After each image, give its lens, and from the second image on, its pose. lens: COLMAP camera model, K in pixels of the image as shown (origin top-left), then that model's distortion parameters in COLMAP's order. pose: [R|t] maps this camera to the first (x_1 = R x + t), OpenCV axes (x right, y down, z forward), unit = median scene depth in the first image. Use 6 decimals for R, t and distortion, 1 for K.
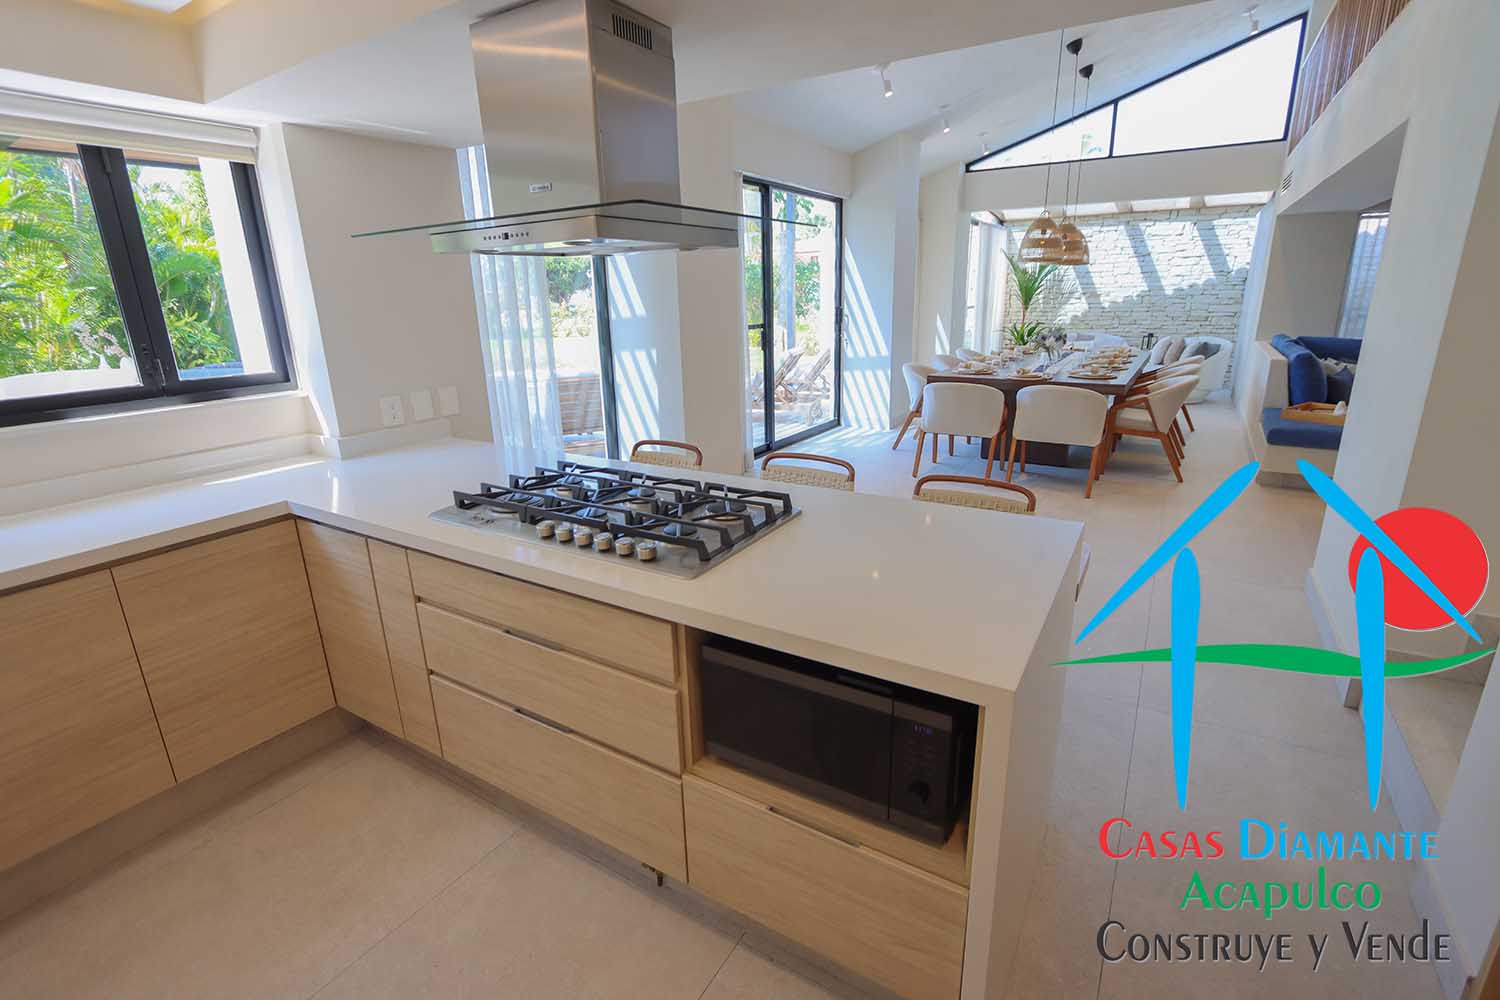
lens RADIAL K [[684.1, 0, 746.6], [0, 684.1, 489.5], [0, 0, 1]] dist [-0.015851, -0.000741]
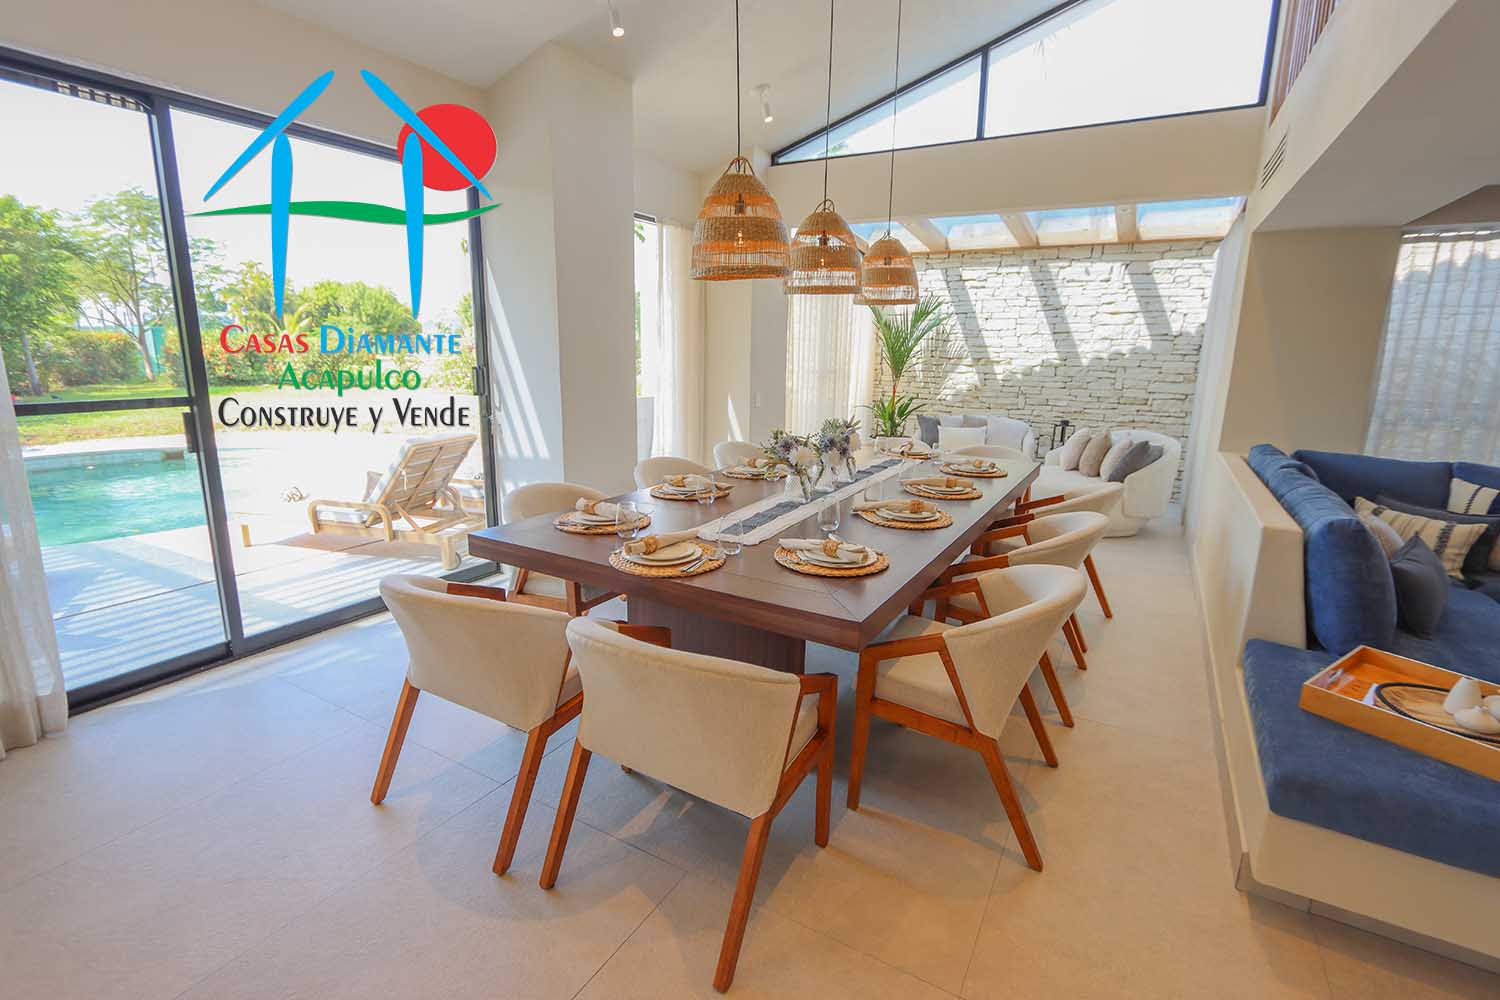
lens RADIAL K [[684.1, 0, 747.6], [0, 684.1, 488.5], [0, 0, 1]] dist [-0.015851, -0.000741]
pose [[0.998592, 0.031881, 0.042398, 0.260614], [-0.028509, 0.996554, -0.077896, -0.103837], [-0.044735, 0.076577, 0.996060, 0.354212]]
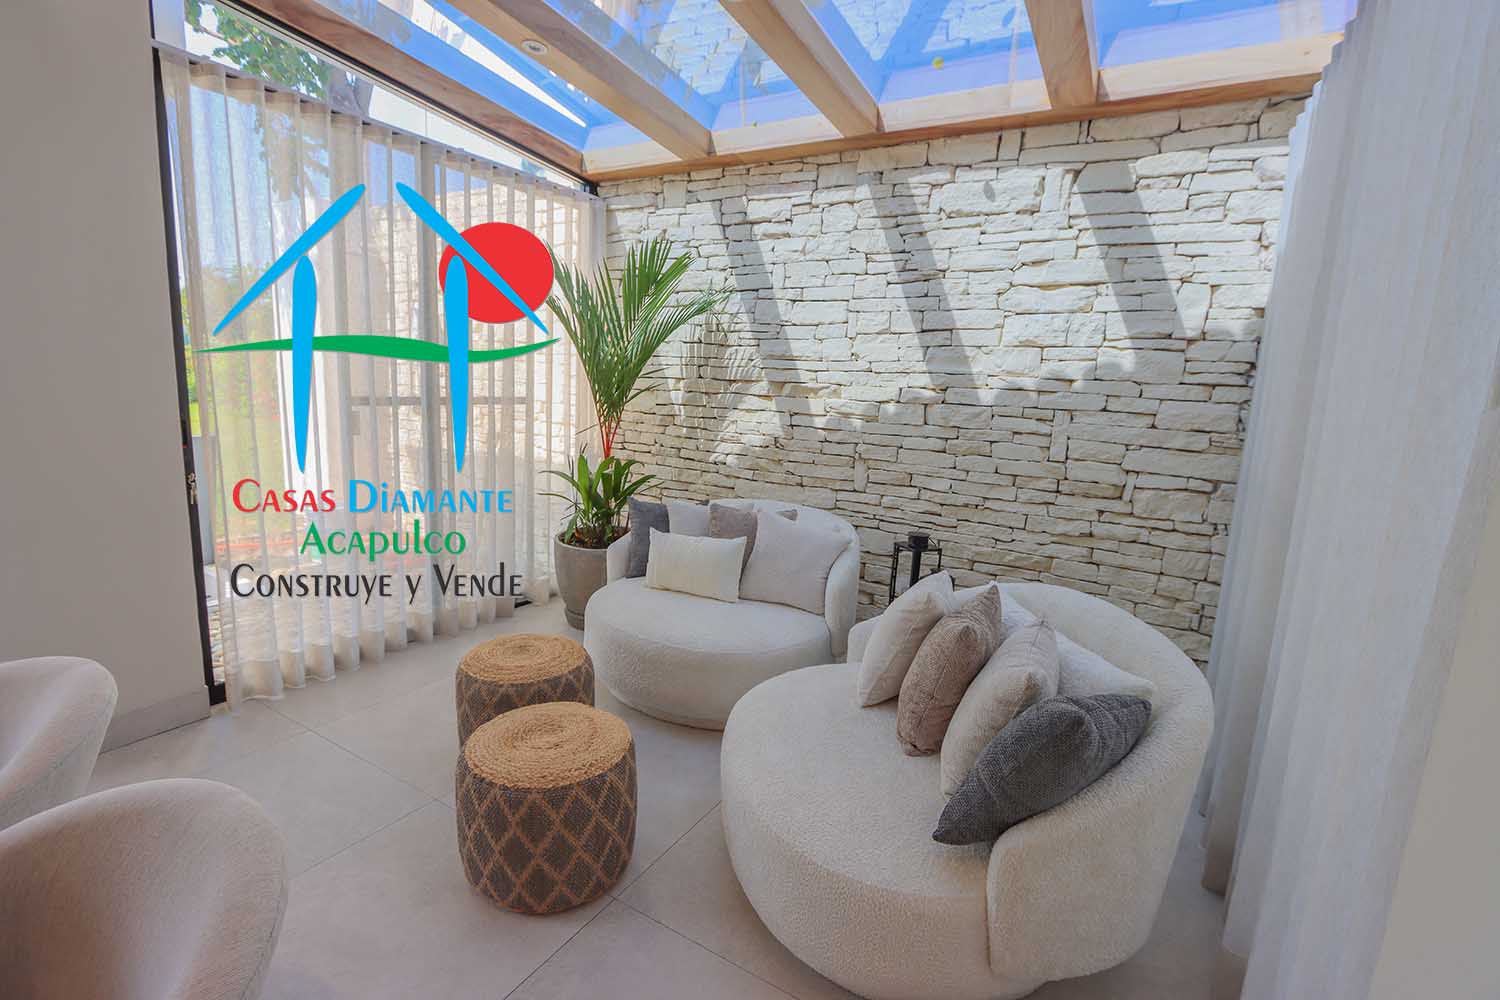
lens RADIAL K [[684.1, 0, 746.7], [0, 684.1, 488.0], [0, 0, 1]] dist [-0.015851, -0.000741]
pose [[0.997268, 0.065628, 0.033903, 0.529930], [-0.061333, 0.991457, -0.115114, -0.219491], [-0.041168, 0.112720, 0.992774, 0.745376]]
